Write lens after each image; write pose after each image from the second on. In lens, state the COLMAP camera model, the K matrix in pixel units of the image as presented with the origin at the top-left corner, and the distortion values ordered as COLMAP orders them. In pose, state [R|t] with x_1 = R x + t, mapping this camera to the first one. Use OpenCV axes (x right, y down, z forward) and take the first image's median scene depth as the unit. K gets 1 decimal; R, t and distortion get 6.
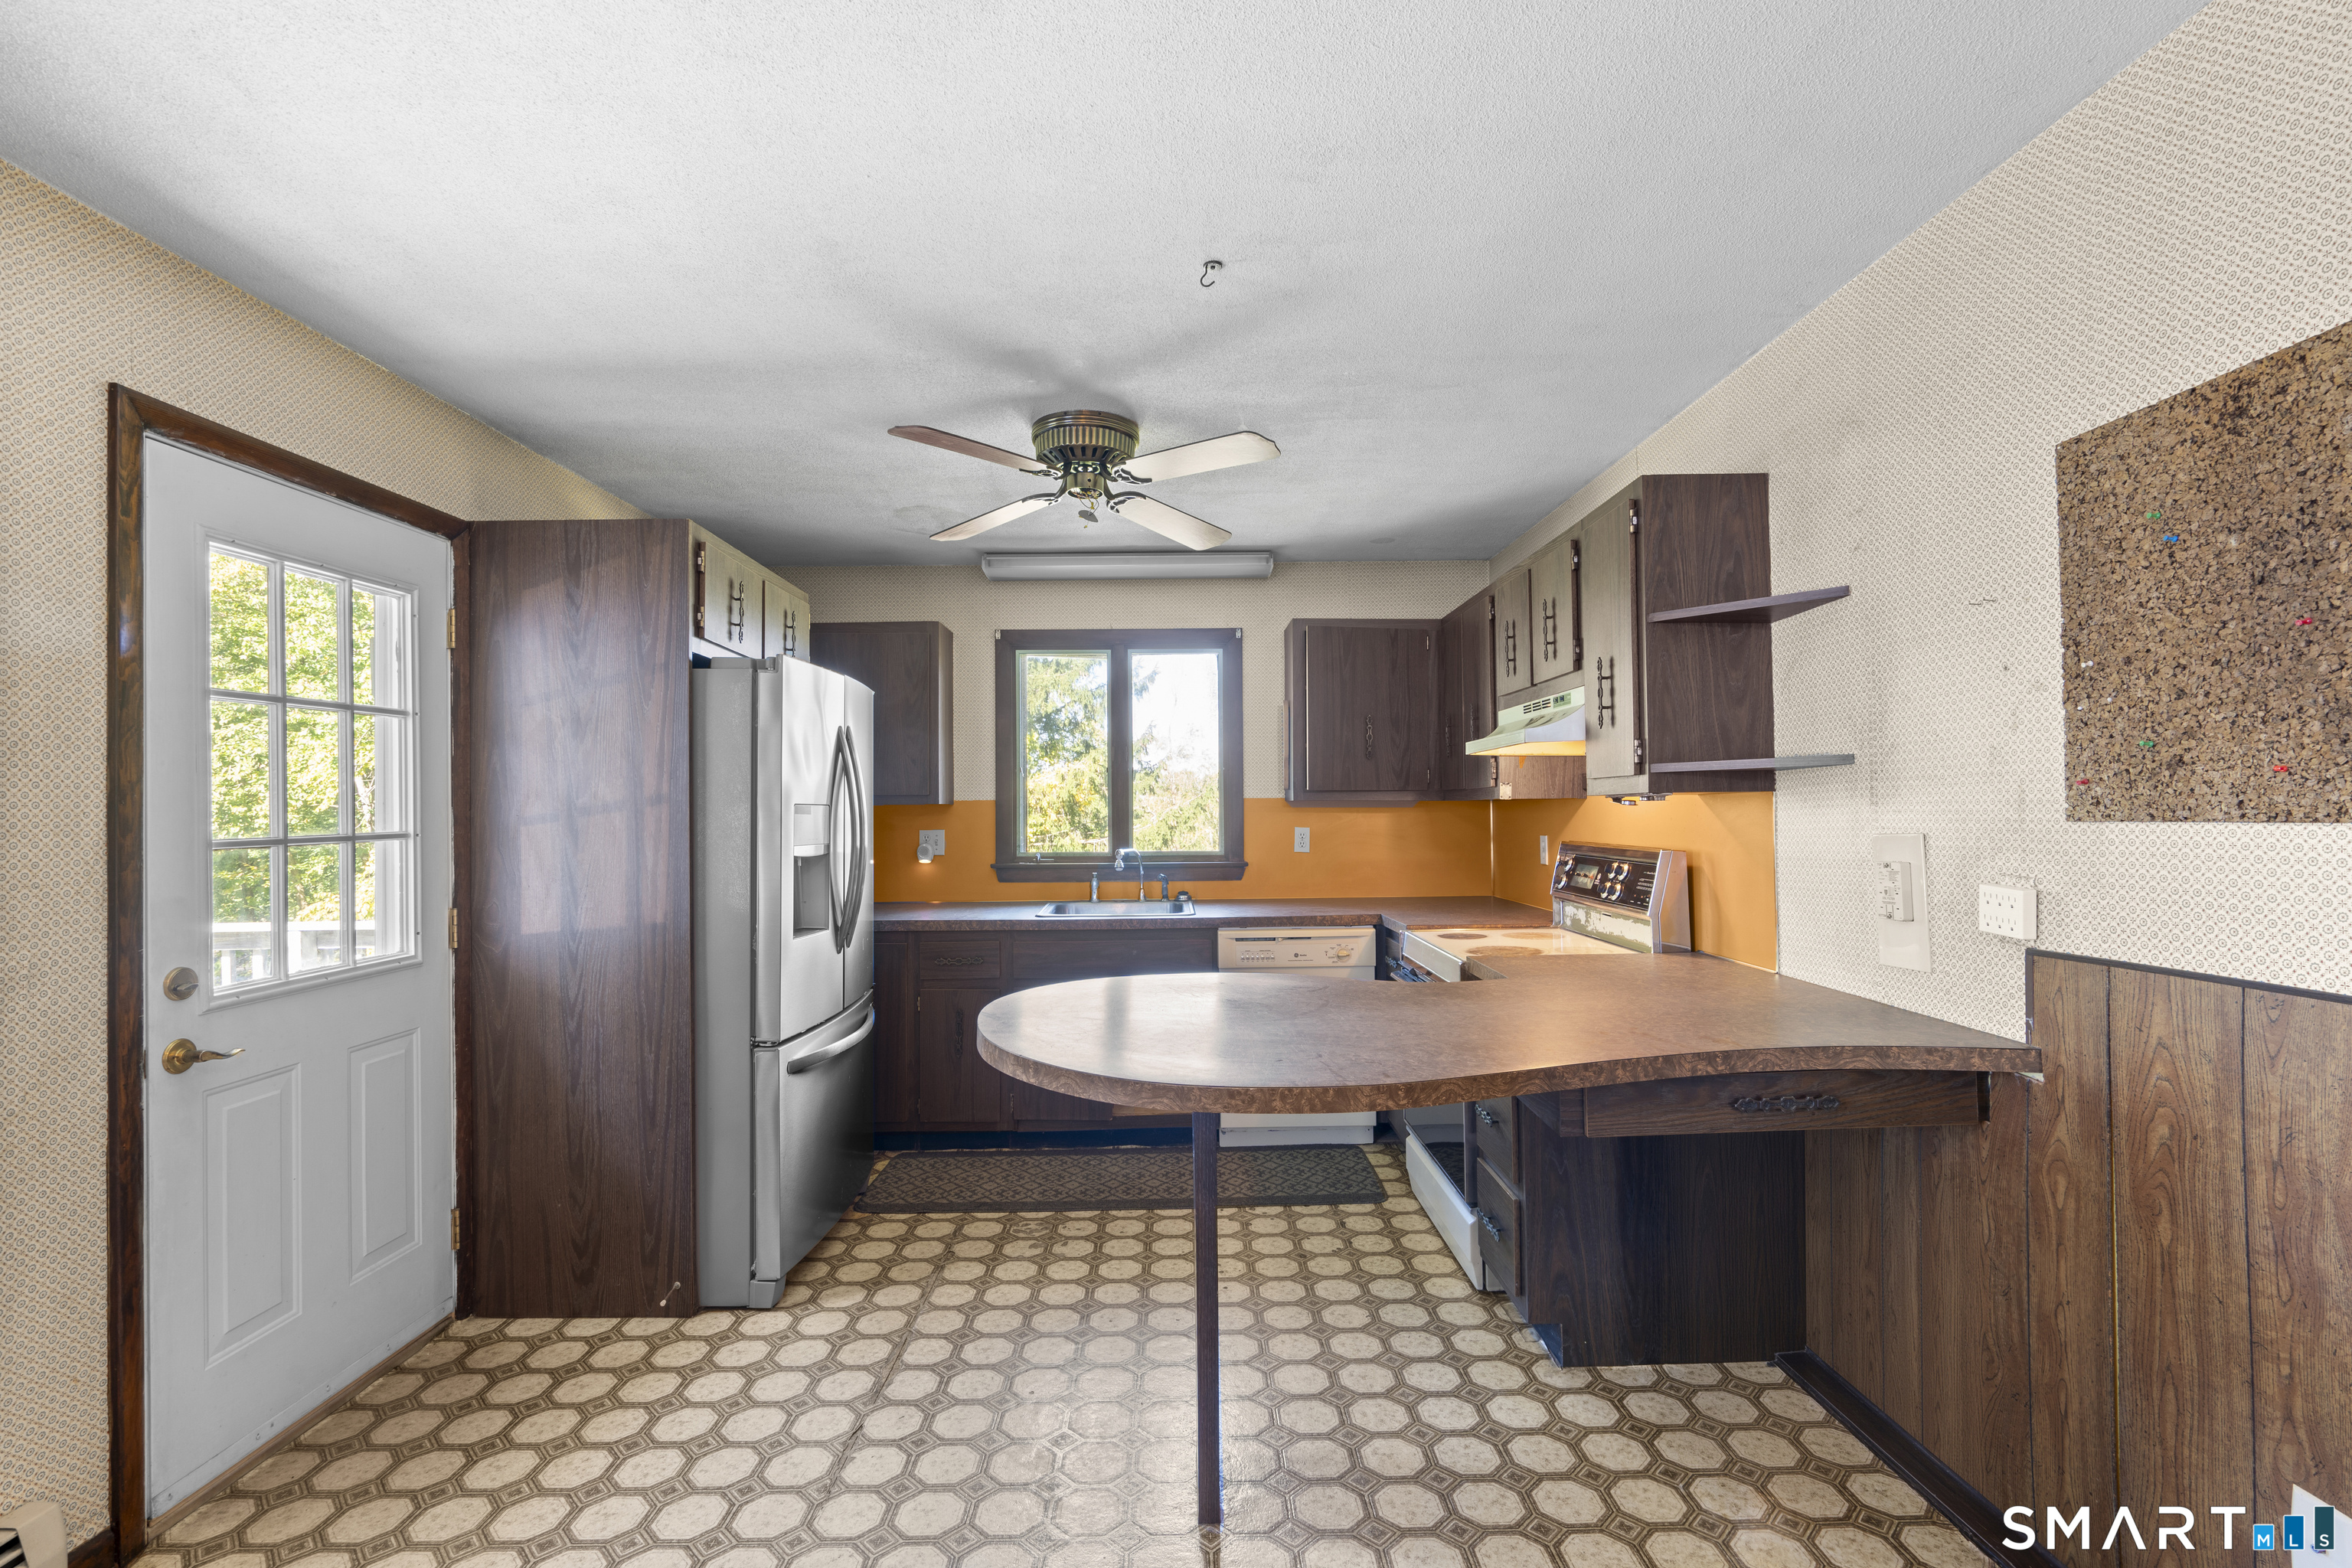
lens RADIAL K [[1055.7, 0, 1181.3], [0, 1055.7, 791.1], [0, 0, 1]] dist [-0.008475, 0.005012]
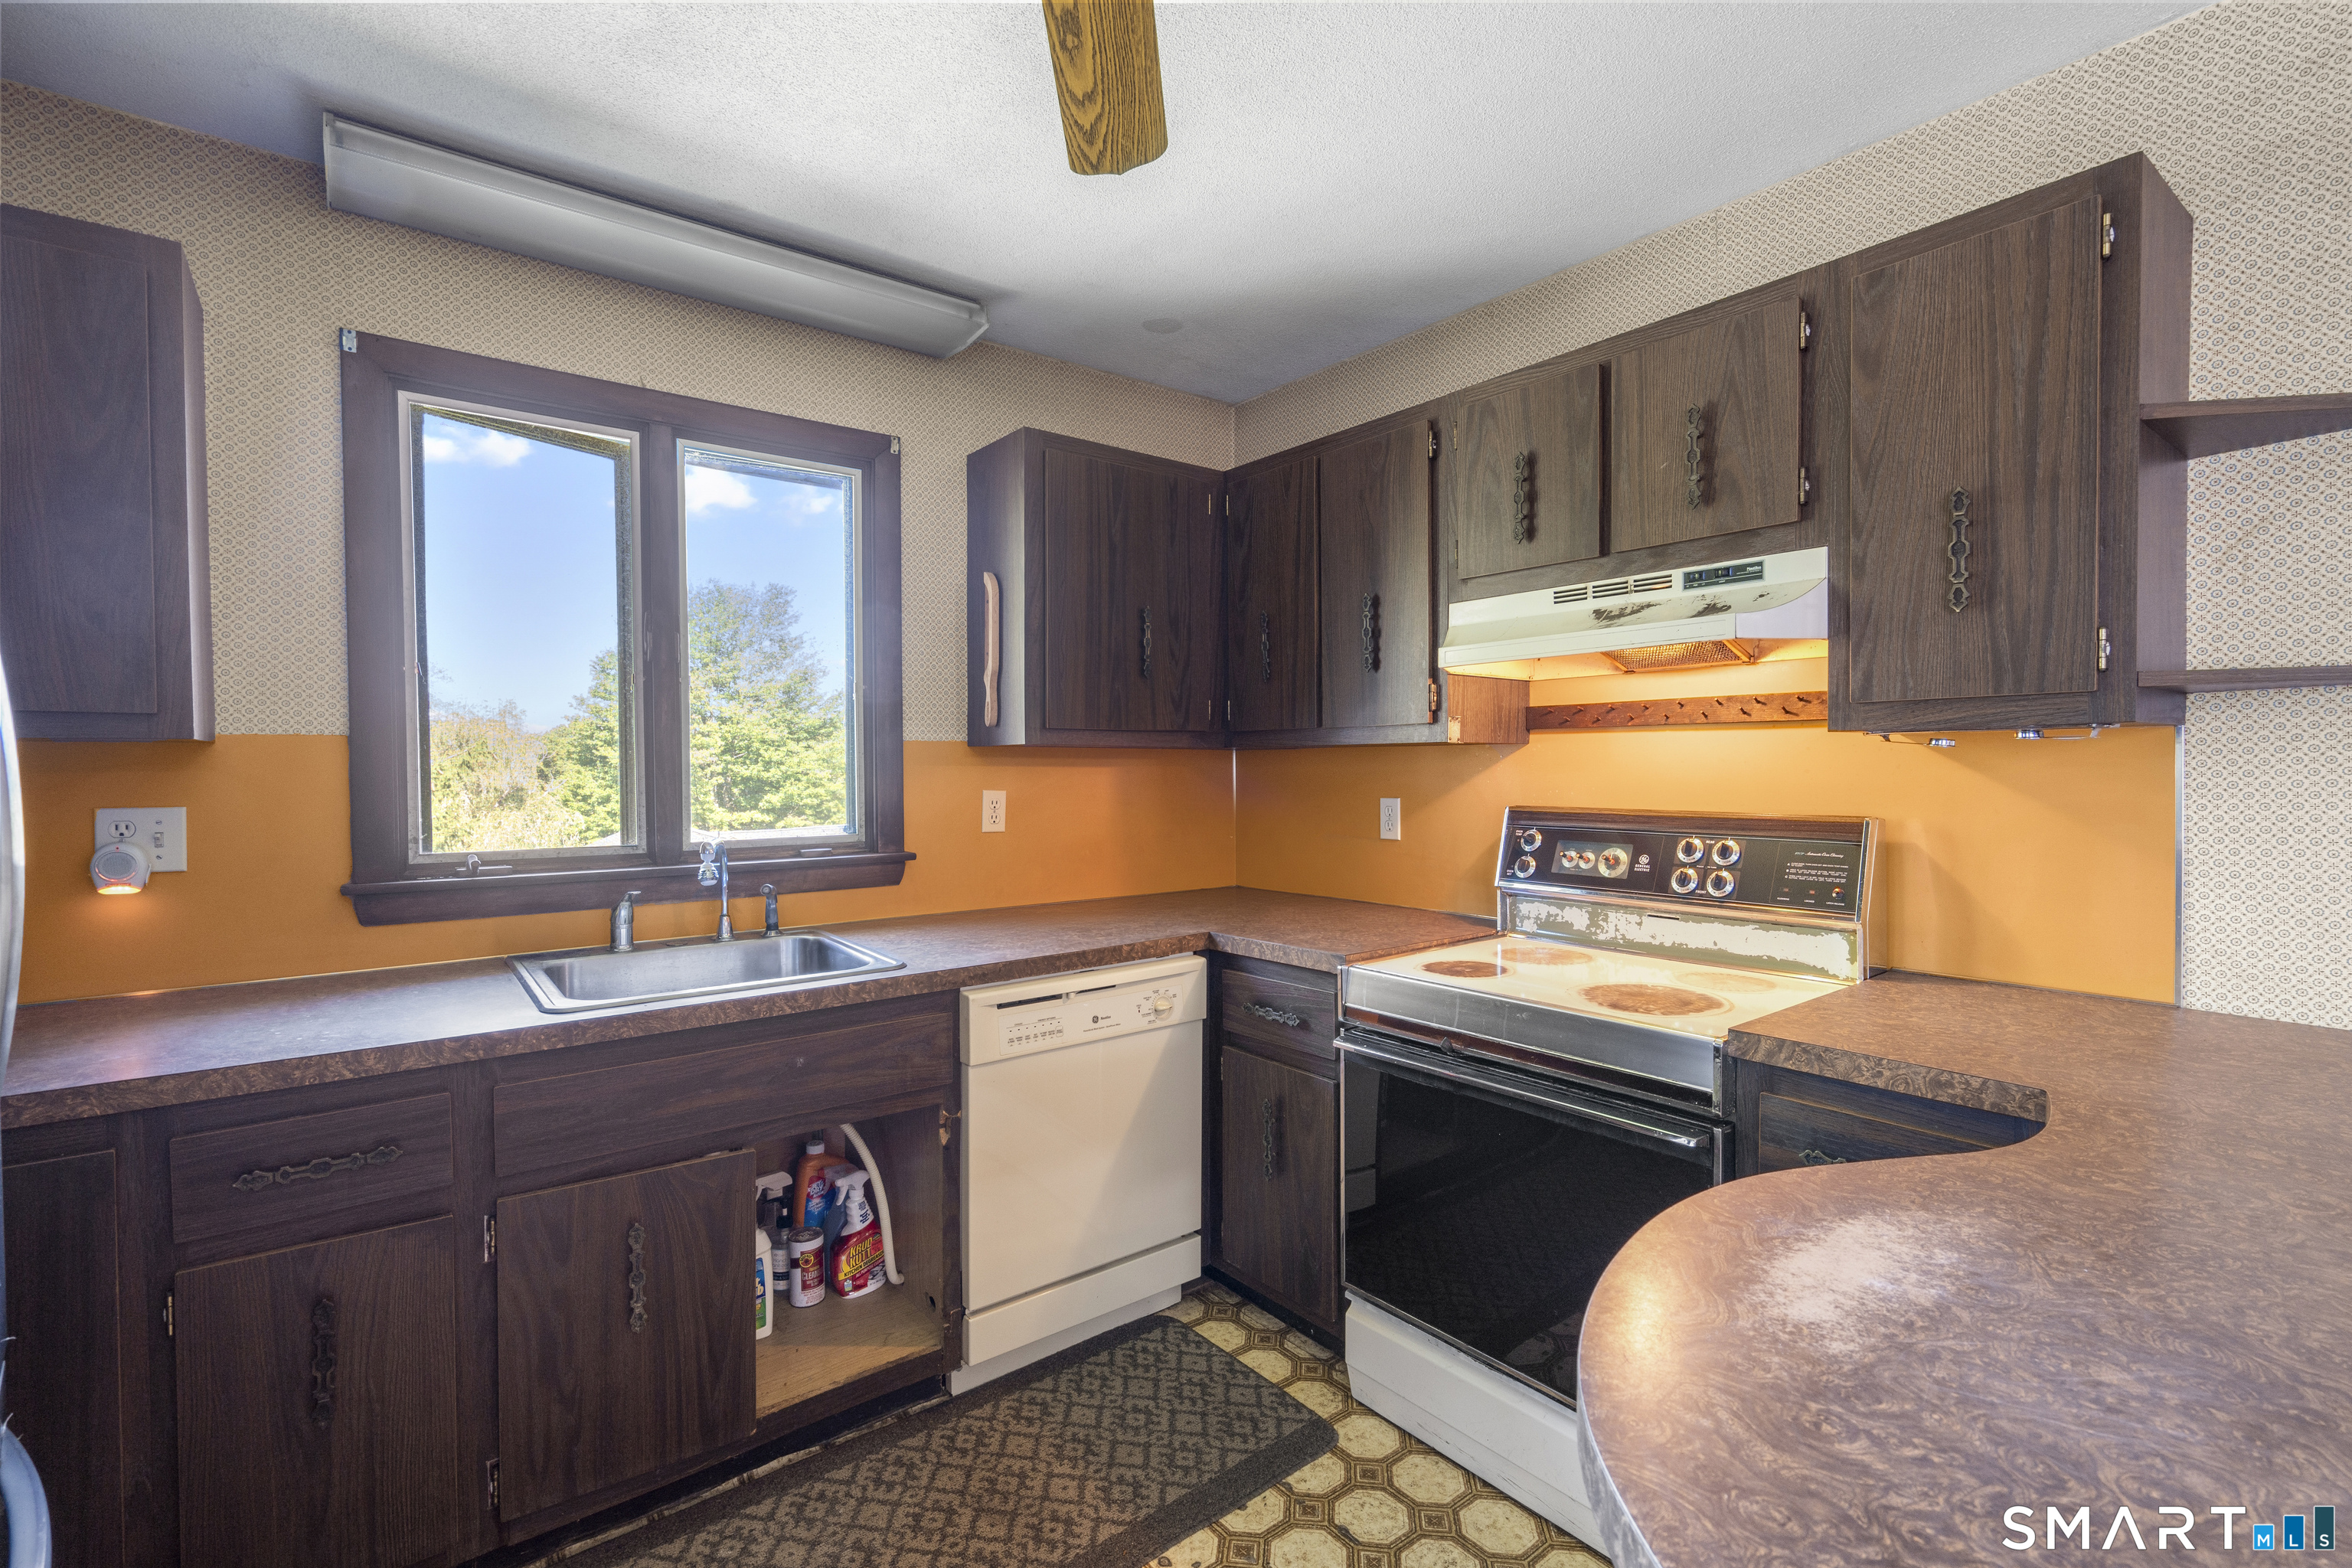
lens RADIAL K [[1055.7, 0, 1181.3], [0, 1055.7, 791.1], [0, 0, 1]] dist [-0.008475, 0.005012]
pose [[0.796299, -0.011617, 0.604792, -0.261183], [-0.010167, 0.999417, 0.032583, 0.021878], [-0.604818, -0.032094, 0.795717, 0.725666]]
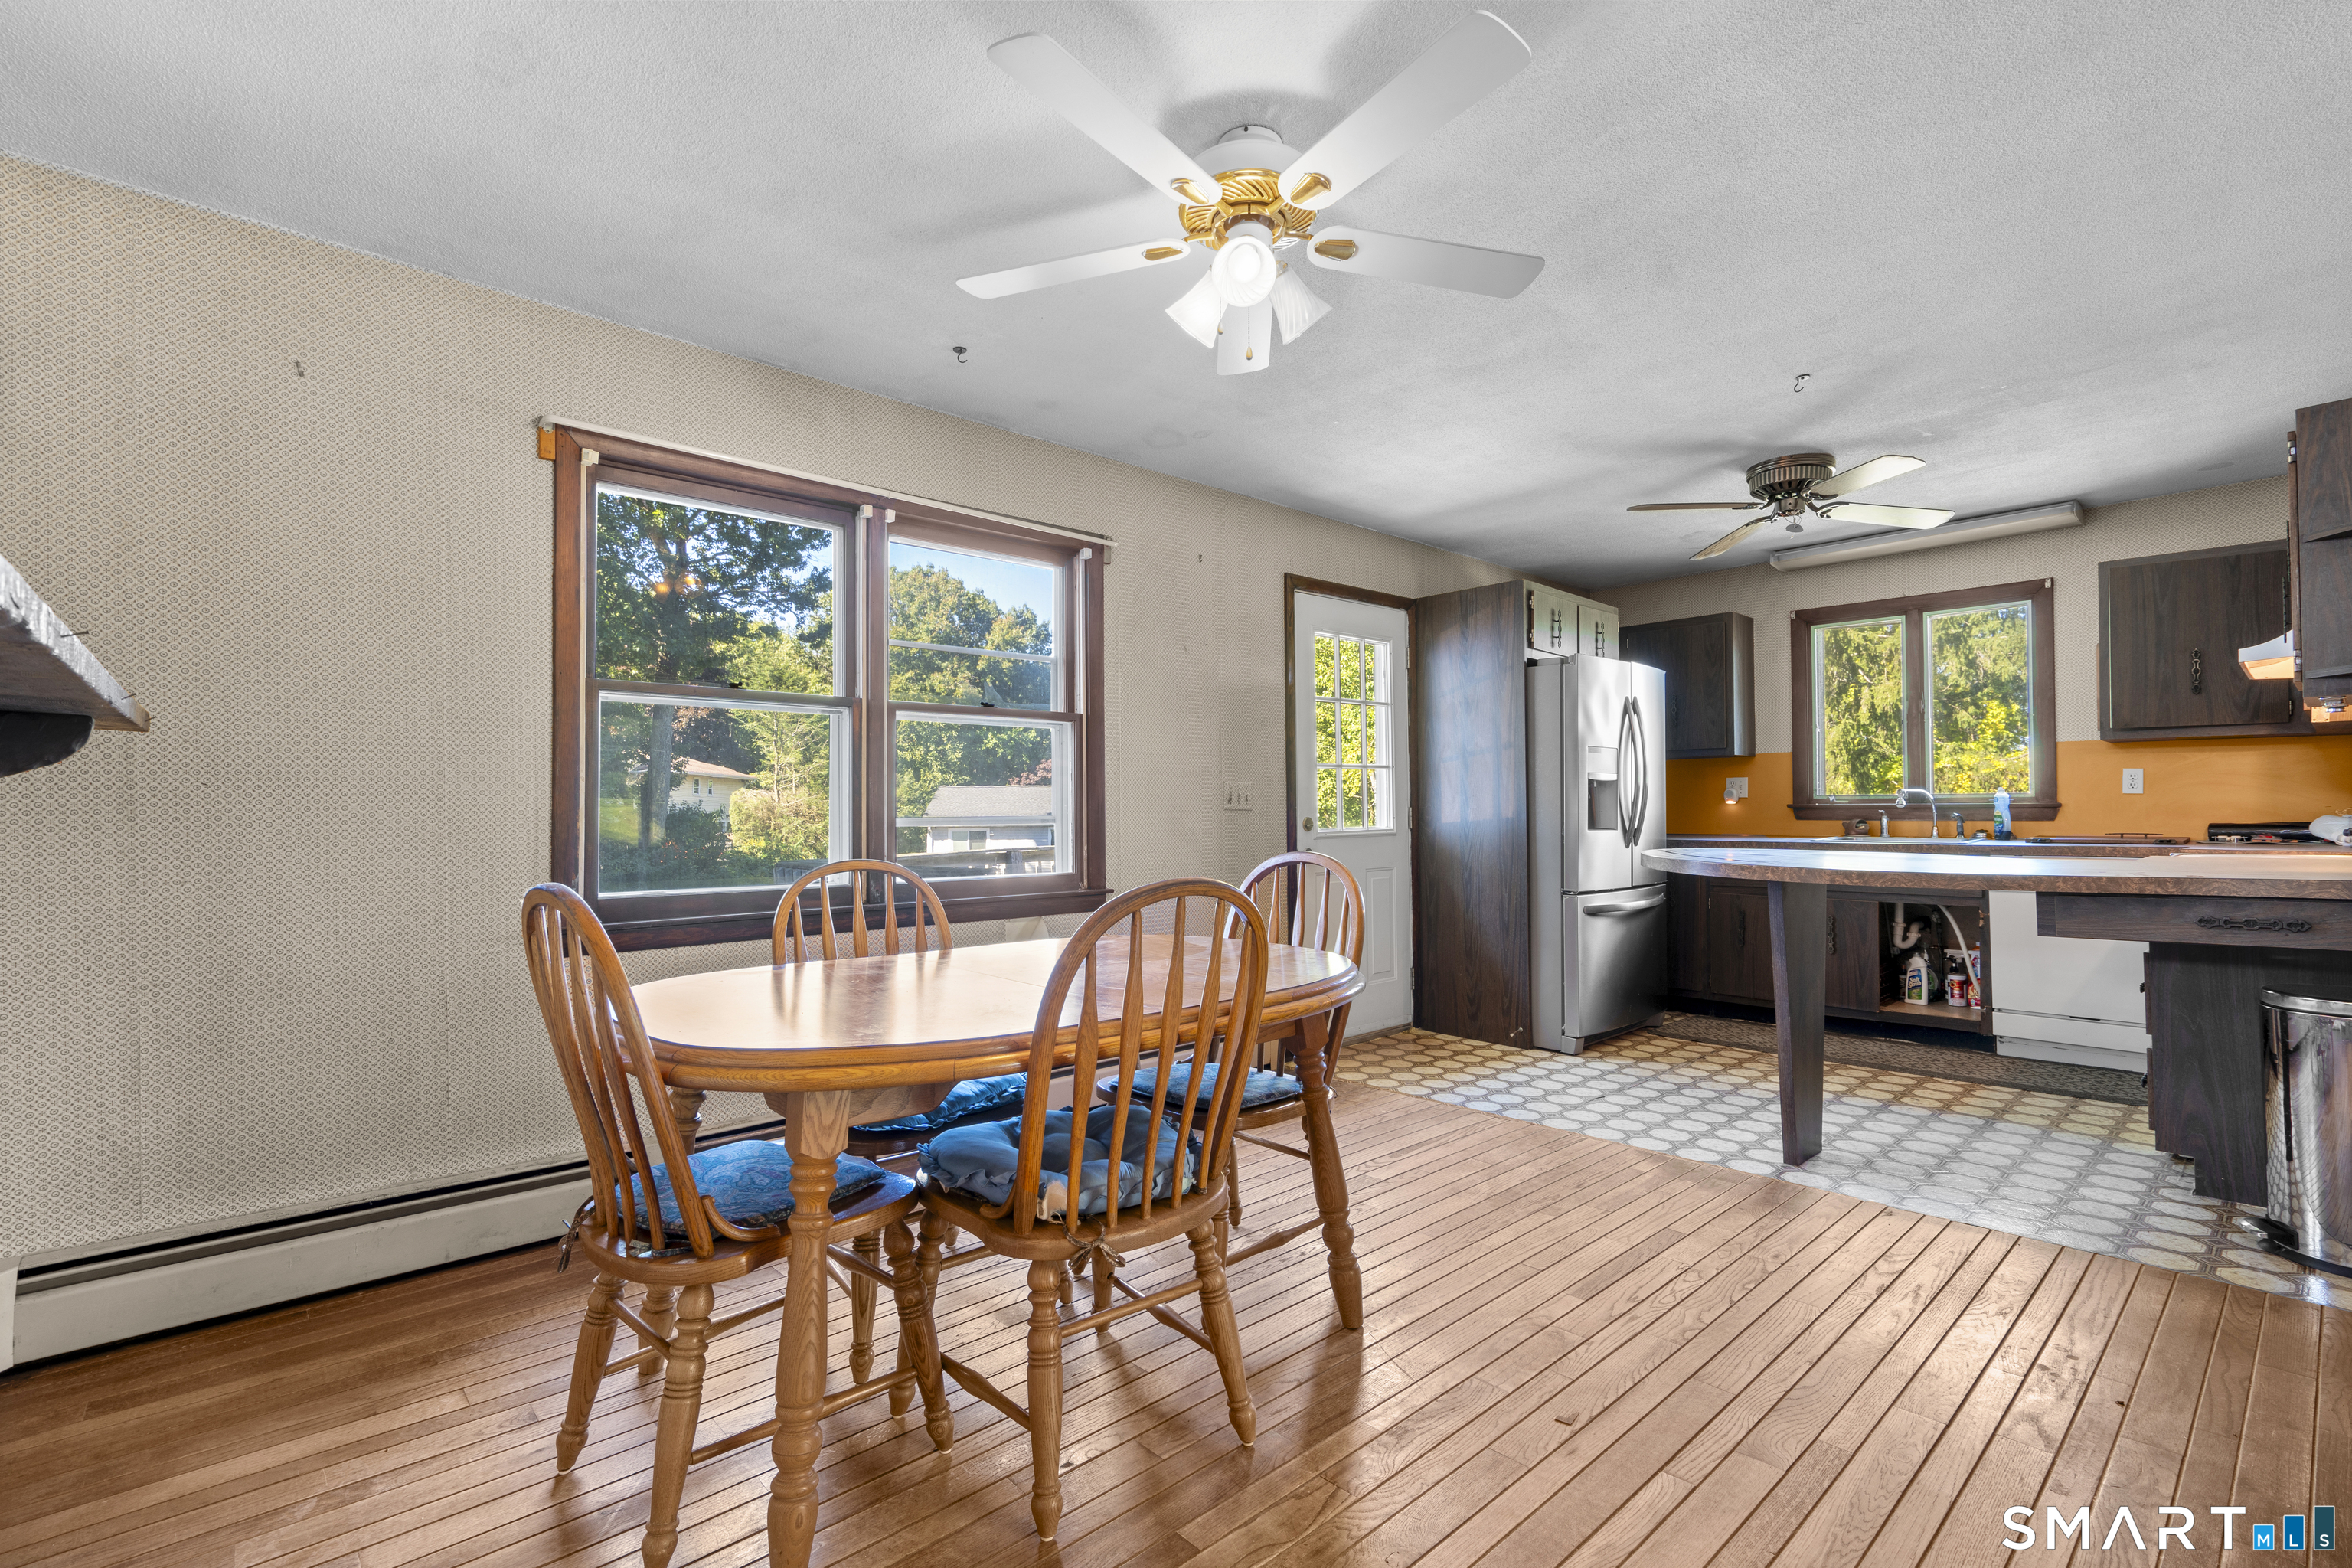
lens RADIAL K [[1055.7, 0, 1181.3], [0, 1055.7, 791.1], [0, 0, 1]] dist [-0.008475, 0.005012]
pose [[0.665181, -0.007286, -0.746647, 0.408833], [0.010325, 0.999947, -0.000559, 0.074041], [0.746611, -0.007337, 0.665220, -0.513230]]
